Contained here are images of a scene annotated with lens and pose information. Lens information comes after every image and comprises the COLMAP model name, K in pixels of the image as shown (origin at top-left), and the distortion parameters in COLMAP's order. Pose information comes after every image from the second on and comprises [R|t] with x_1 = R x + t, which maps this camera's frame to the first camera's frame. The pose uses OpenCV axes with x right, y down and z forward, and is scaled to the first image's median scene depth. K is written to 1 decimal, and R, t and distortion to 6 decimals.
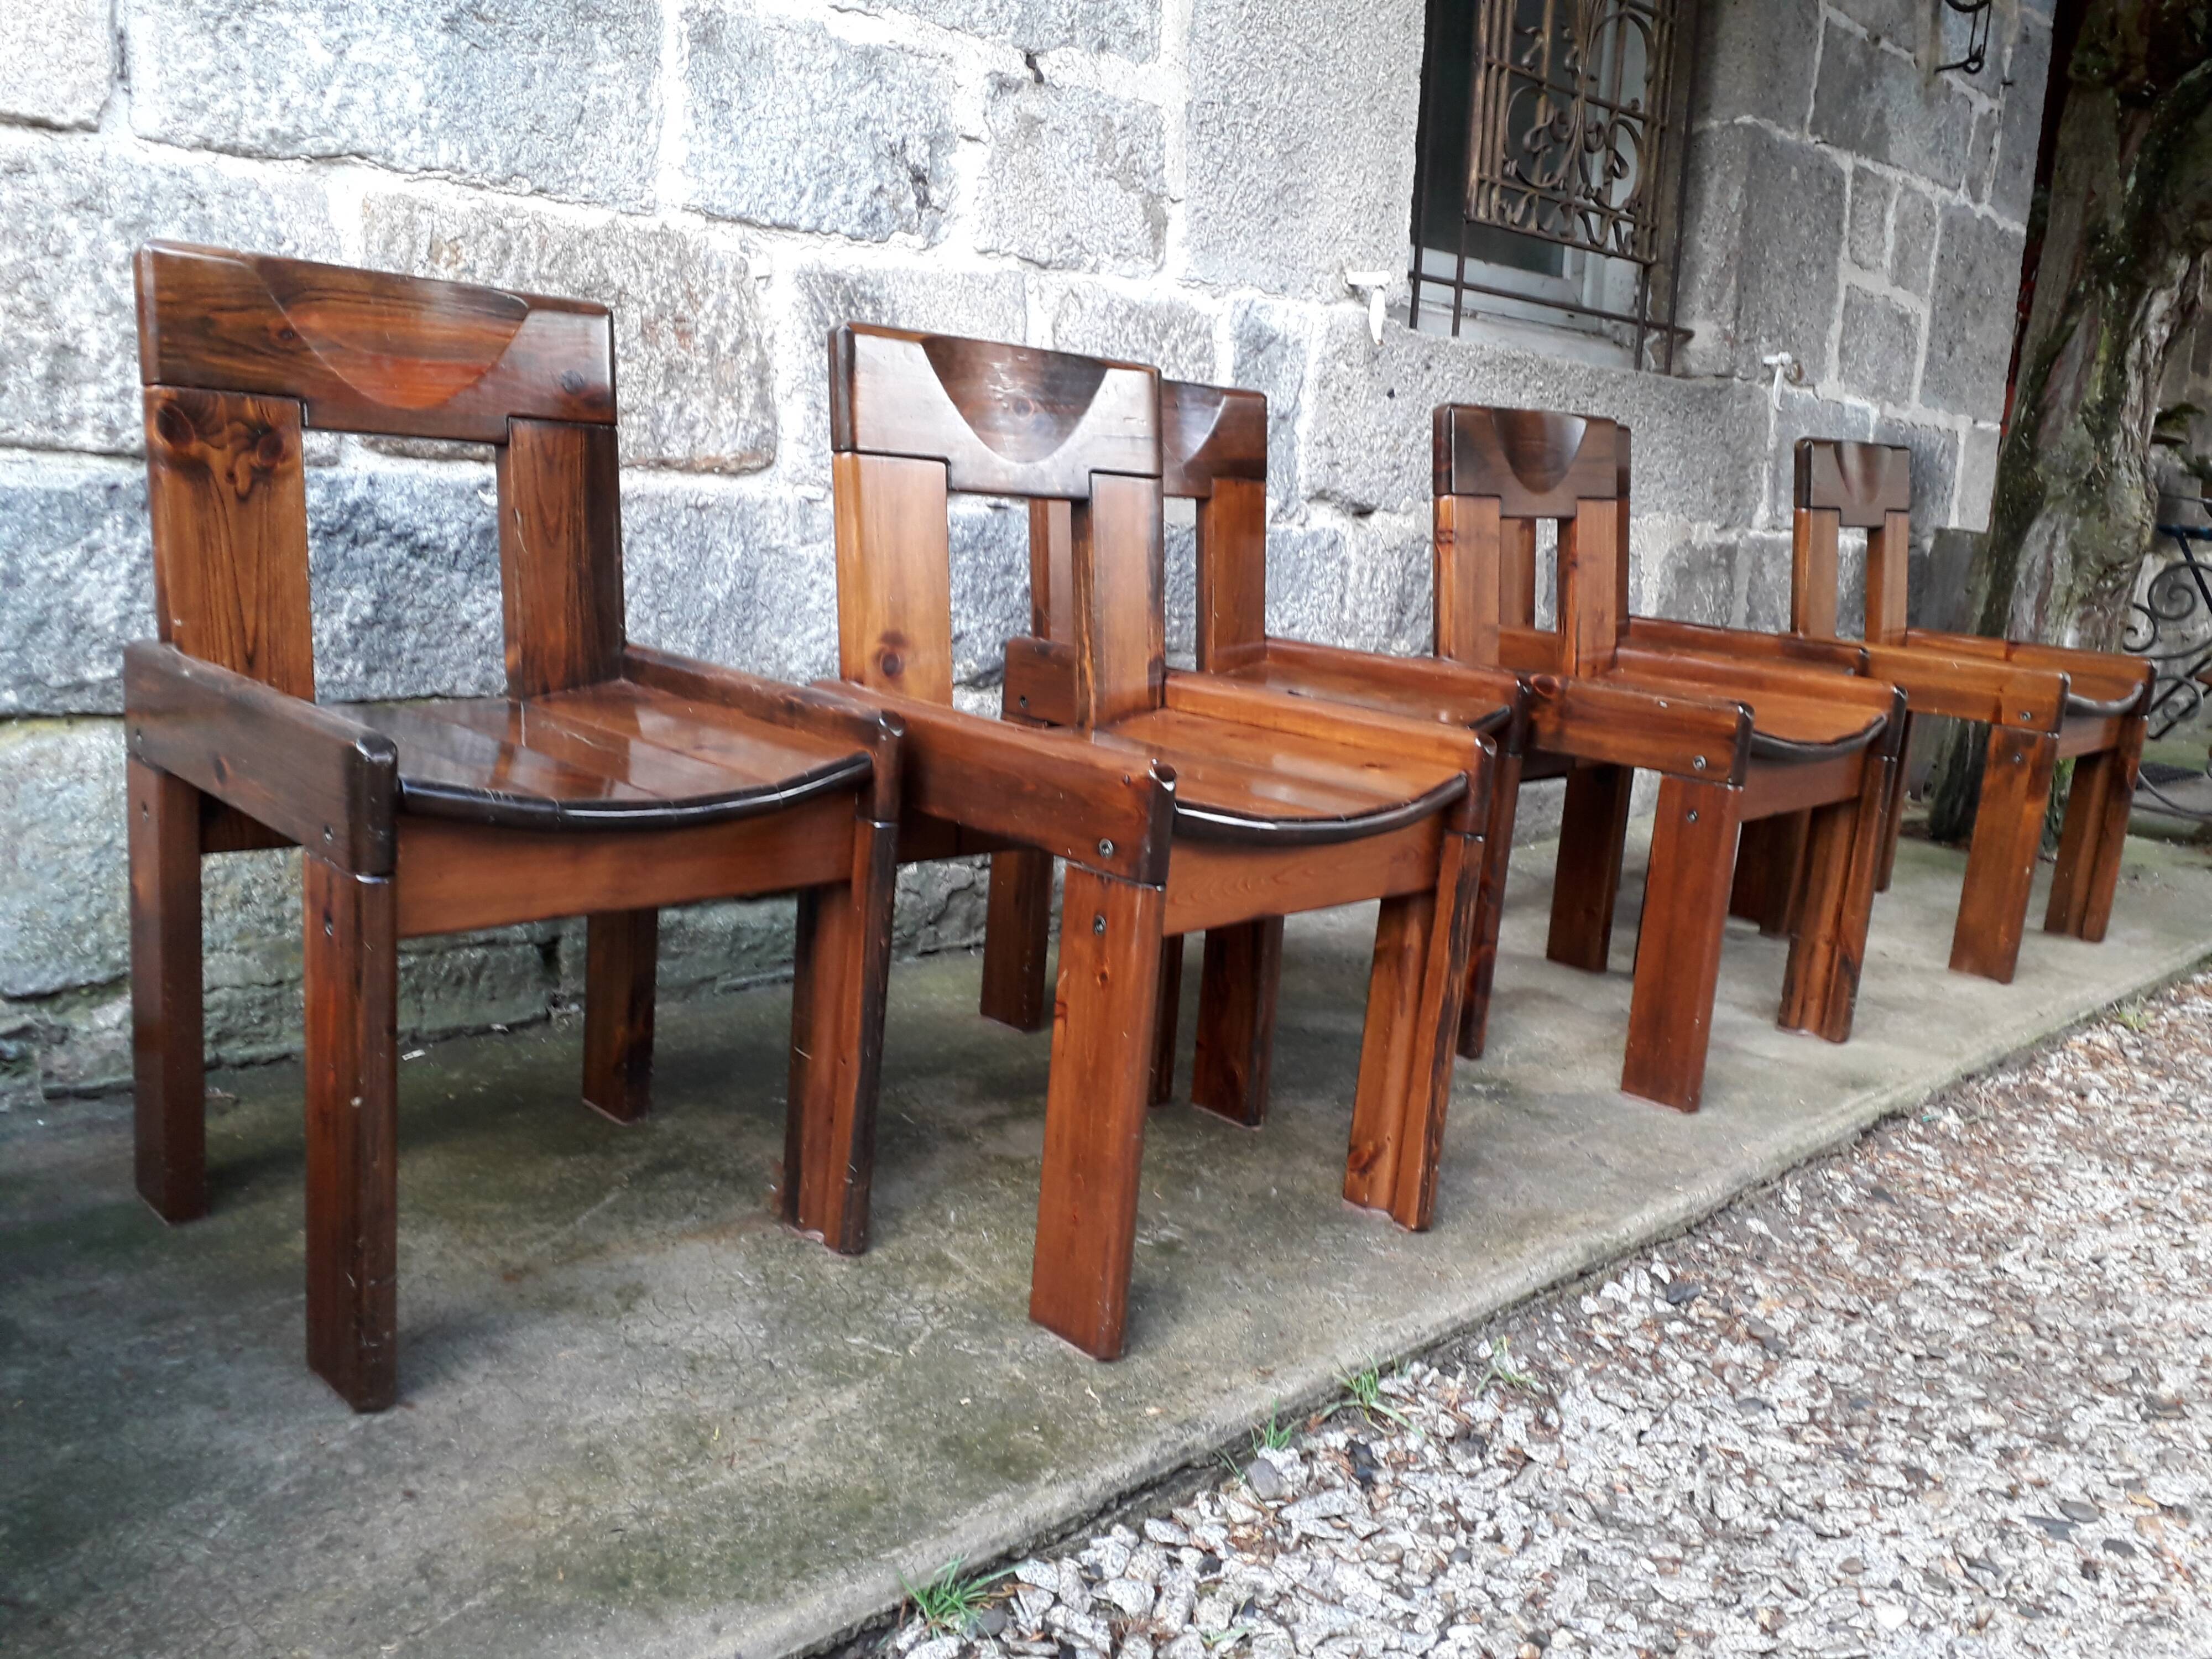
lens RADIAL K [[1772.9, 0, 1115.6], [0, 1772.9, 838.7], [0, 0, 1]] dist [0.039016, -0.055167]
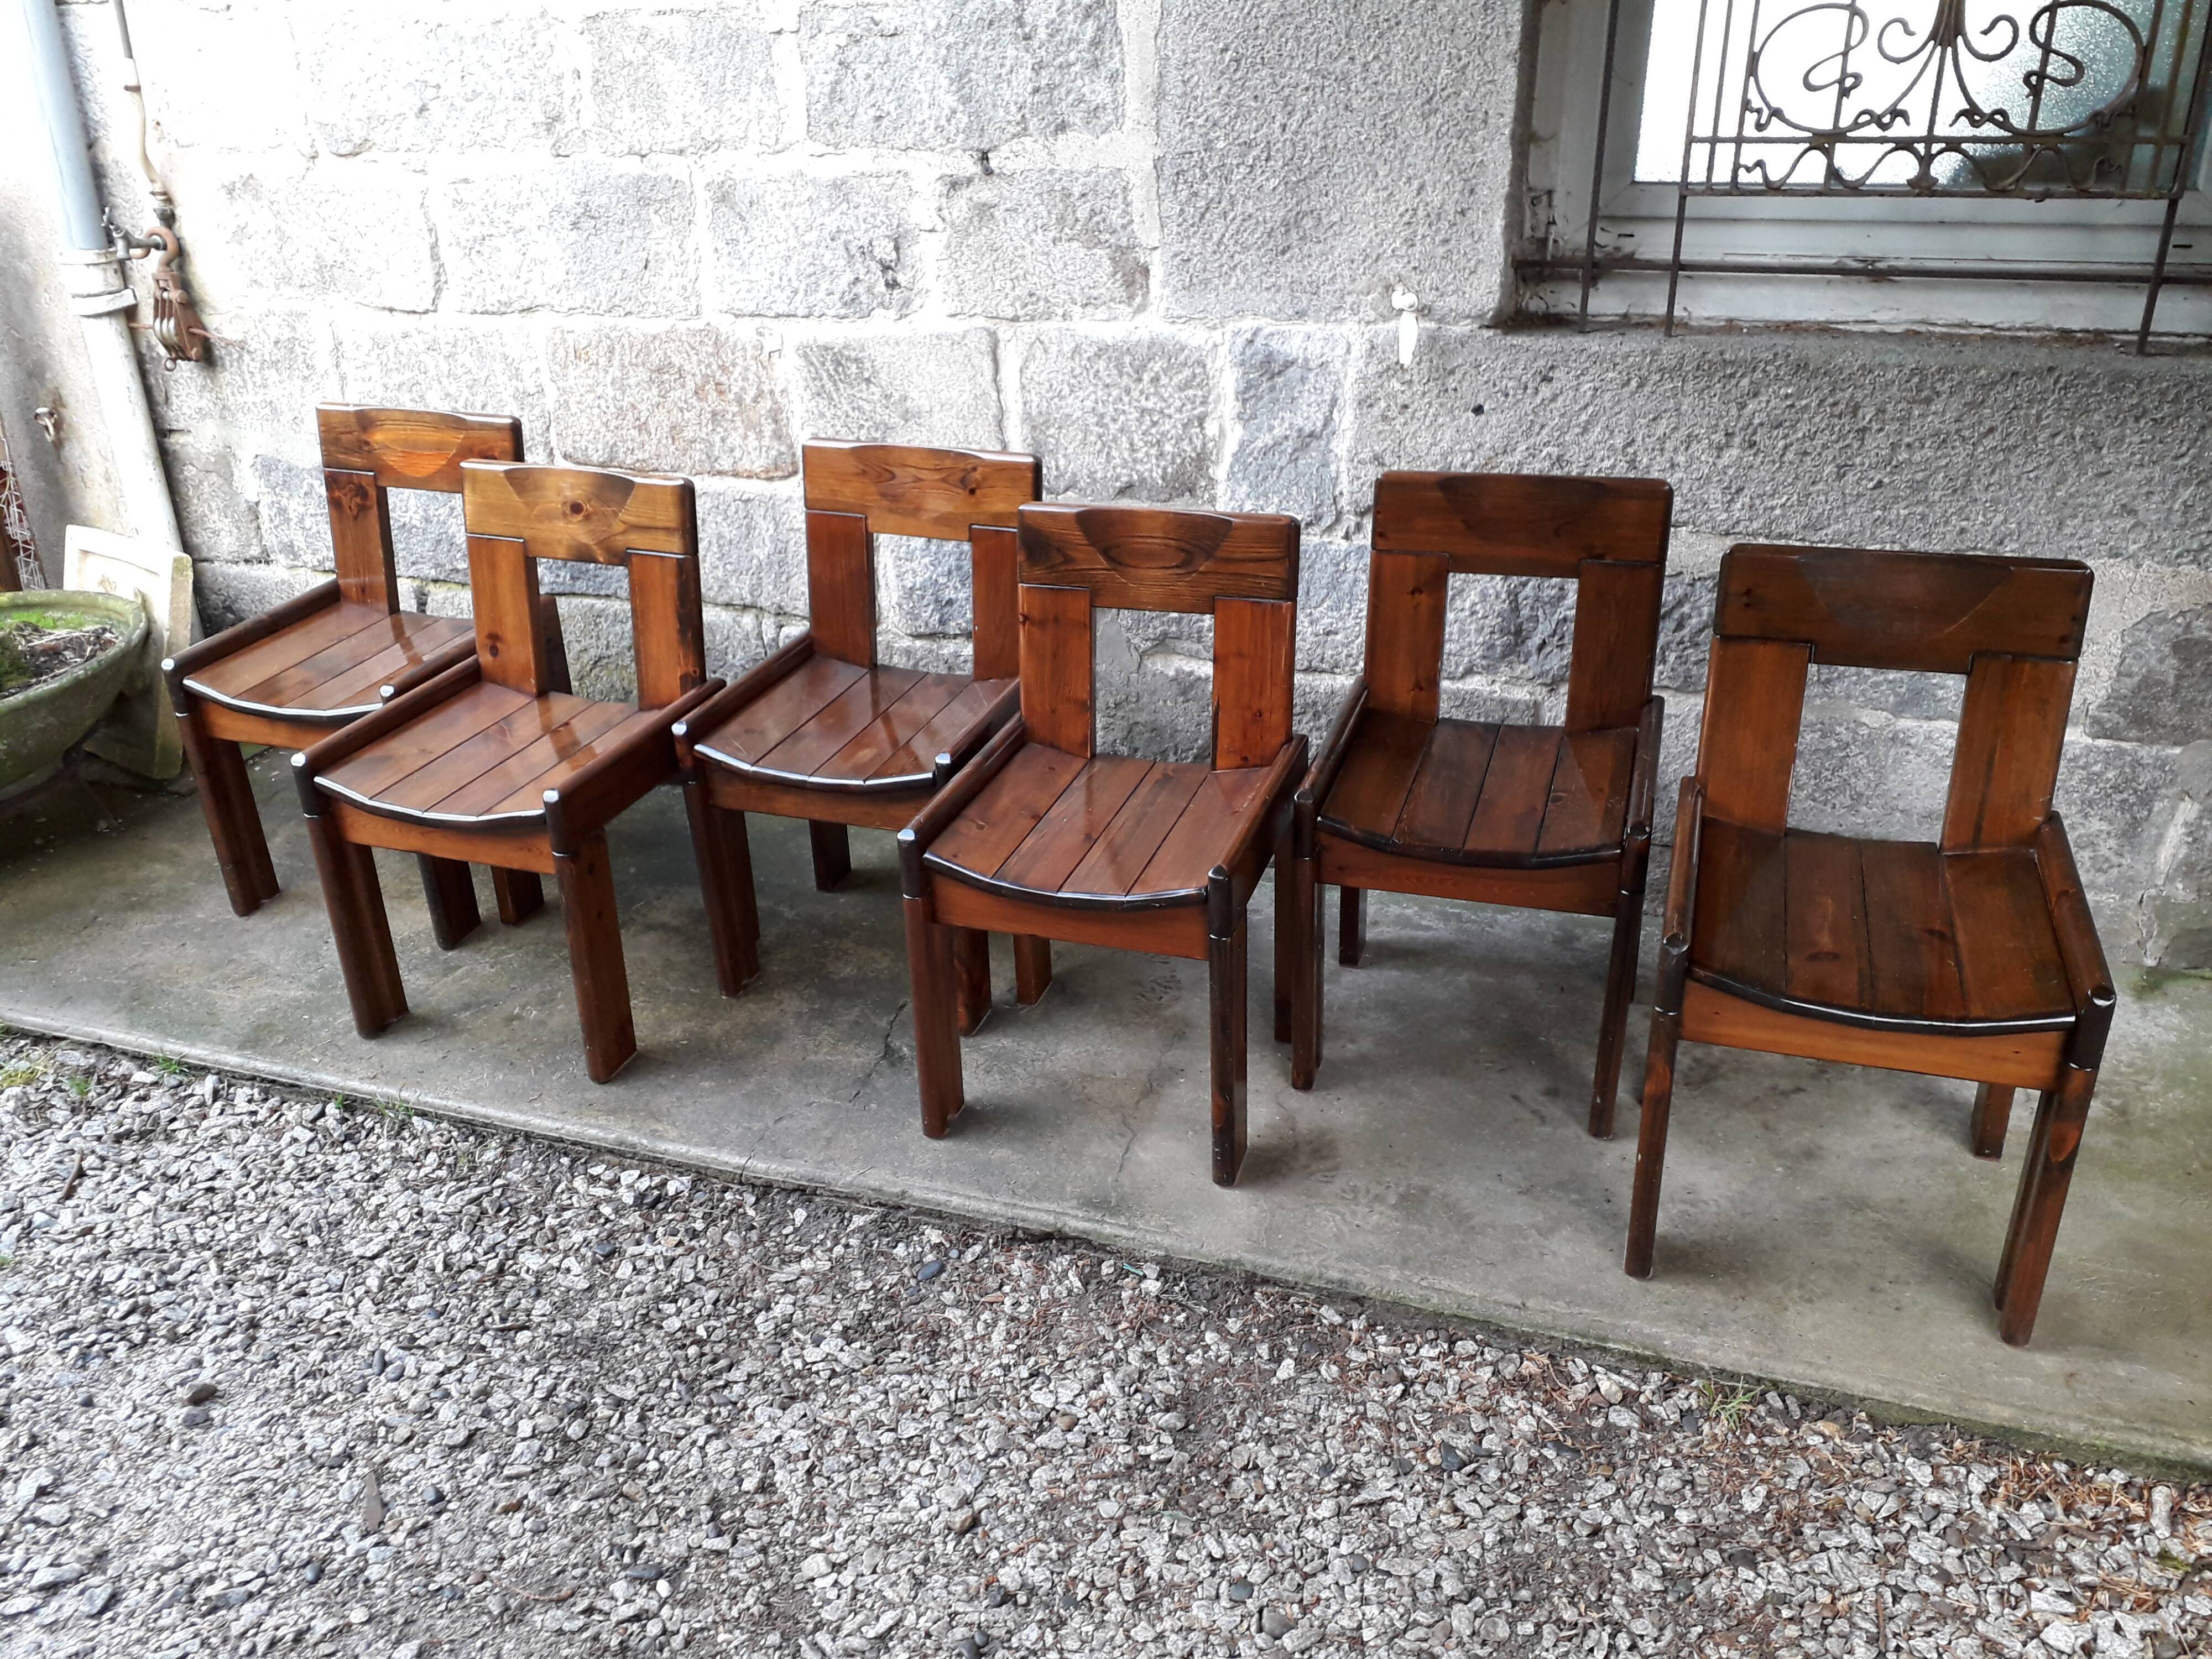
lens RADIAL K [[1772.9, 0, 1111.0], [0, 1772.9, 840.8], [0, 0, 1]] dist [0.039016, -0.055167]
pose [[0.448714, 0.323059, -0.833240, 1.331939], [-0.132067, 0.946108, 0.295699, -0.414967], [0.883863, -0.022641, 0.467198, 0.557412]]
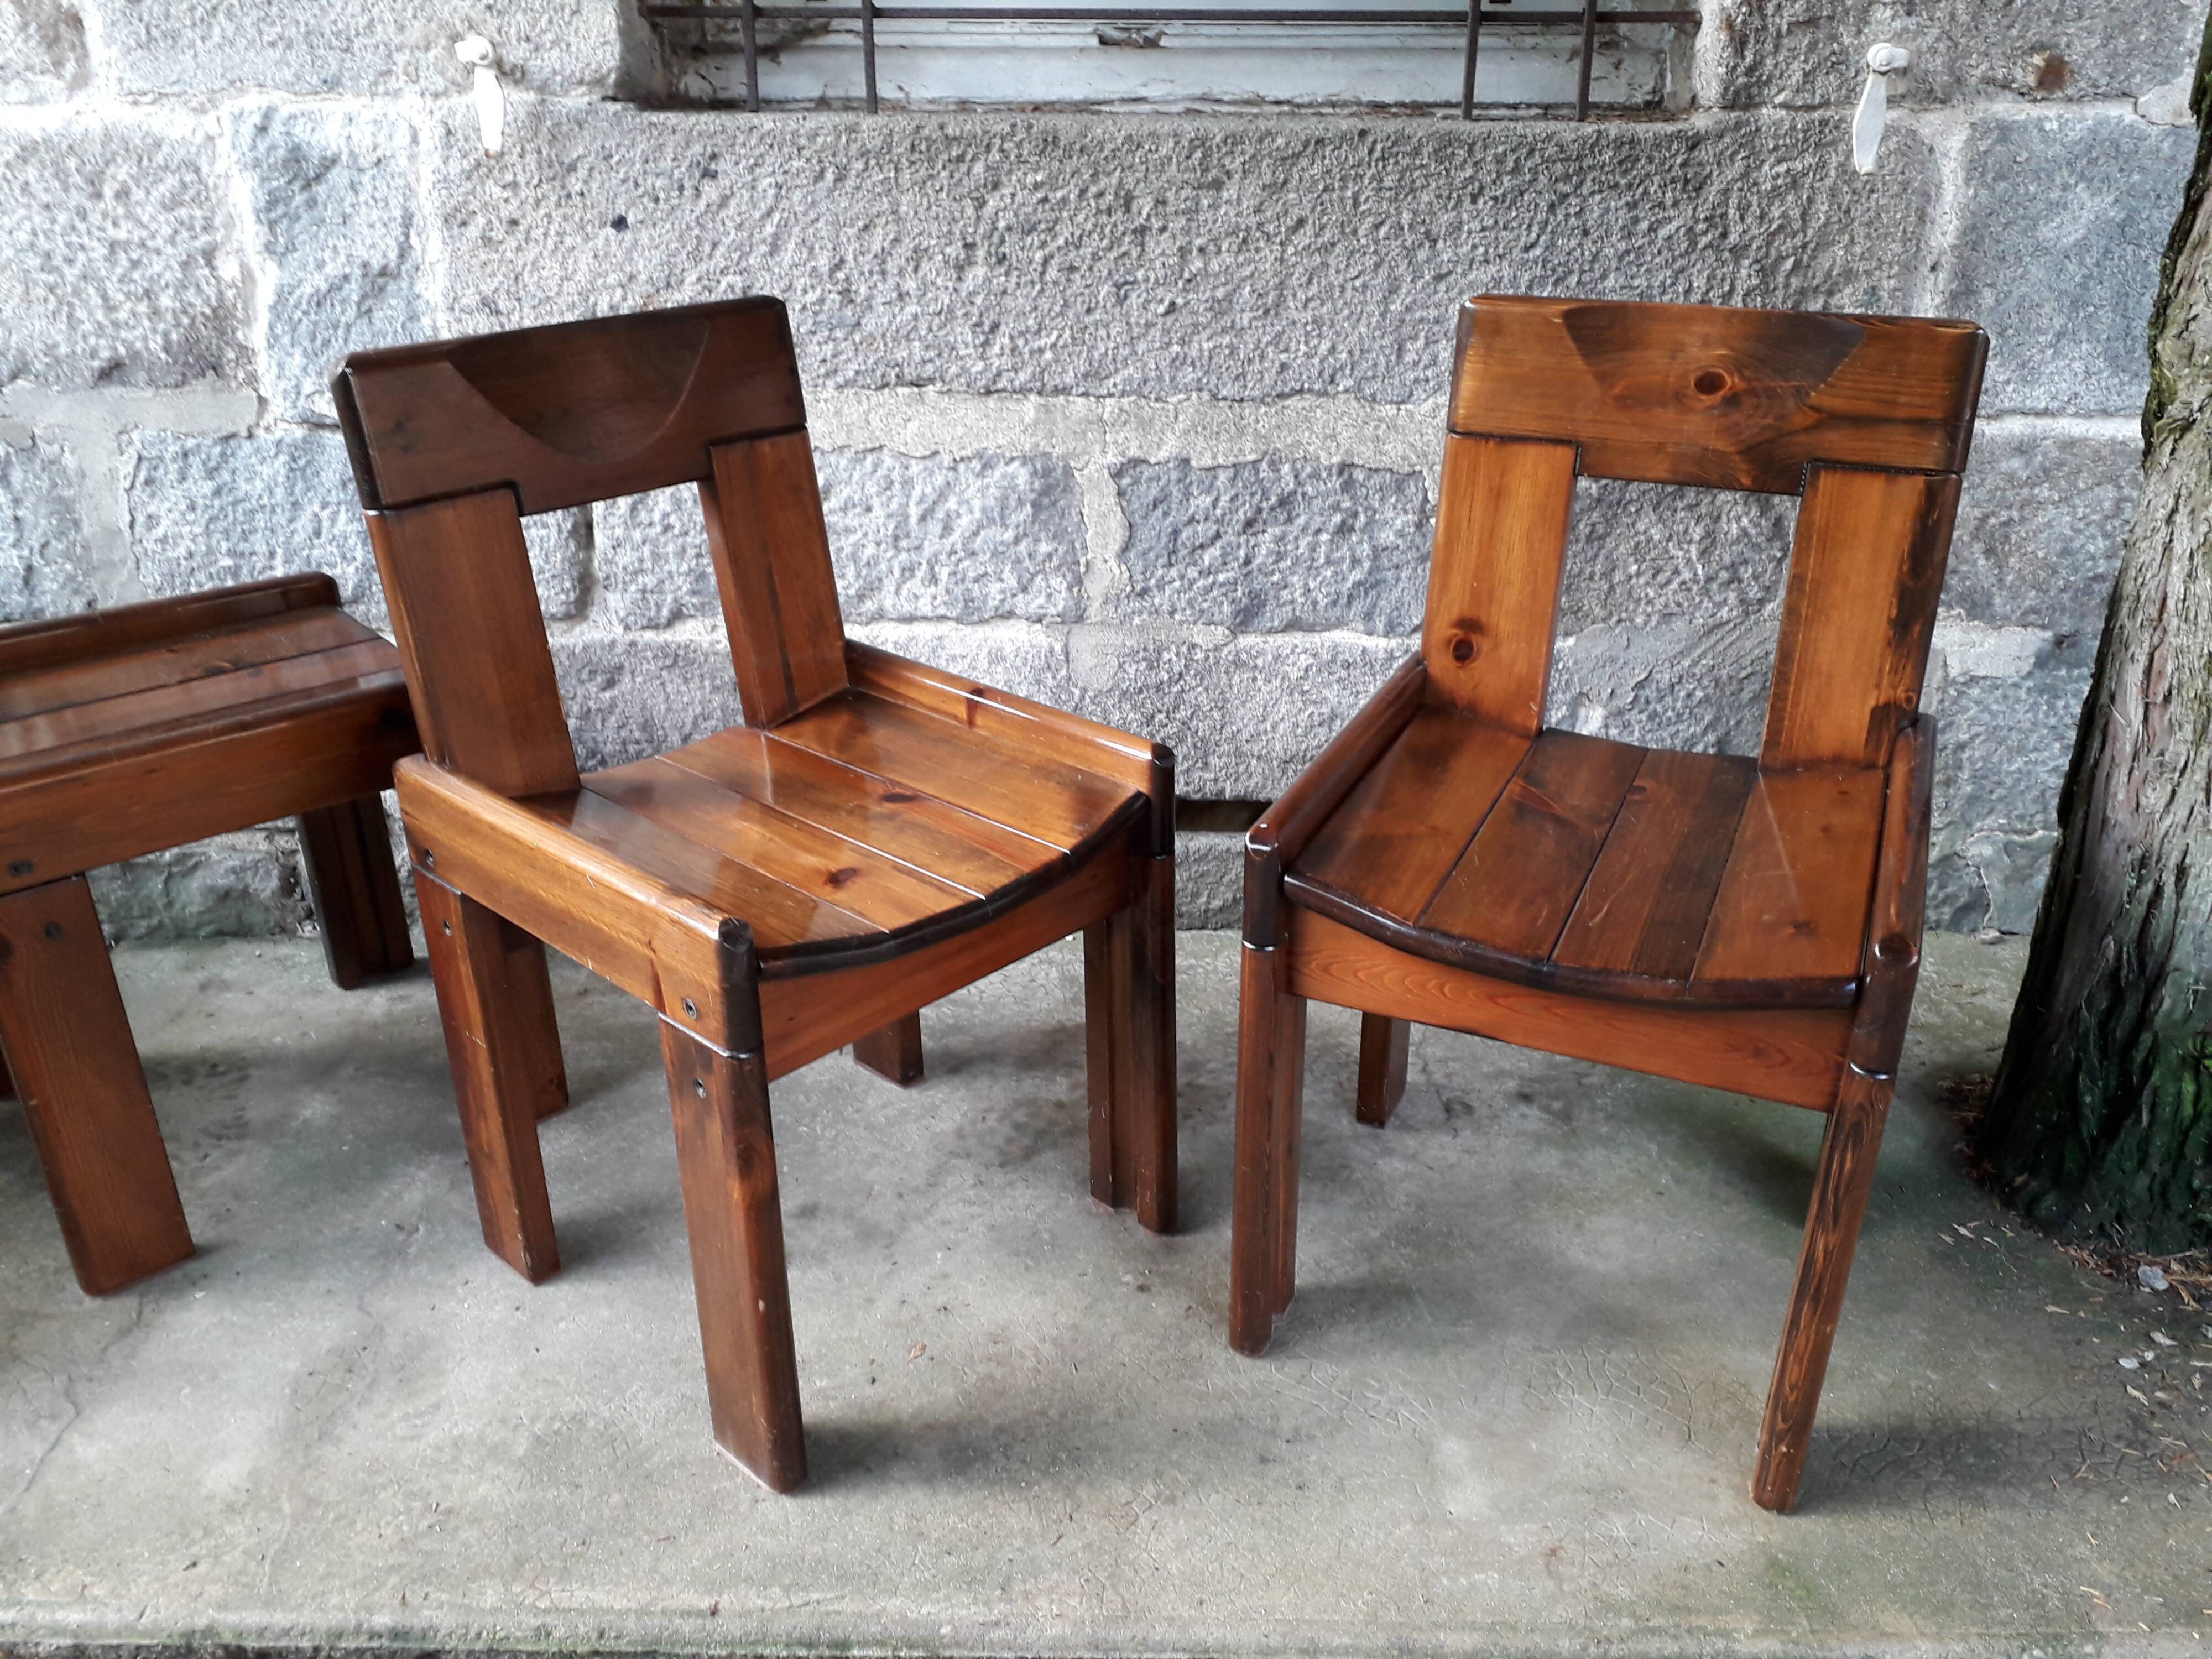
lens RADIAL K [[1772.9, 0, 1122.9], [0, 1772.9, 830.2], [0, 0, 1]] dist [0.039016, -0.055167]
pose [[0.703193, 0.227410, -0.673651, 1.105644], [-0.105493, 0.970354, 0.217451, -0.284338], [0.703130, -0.081844, 0.706336, 0.946408]]
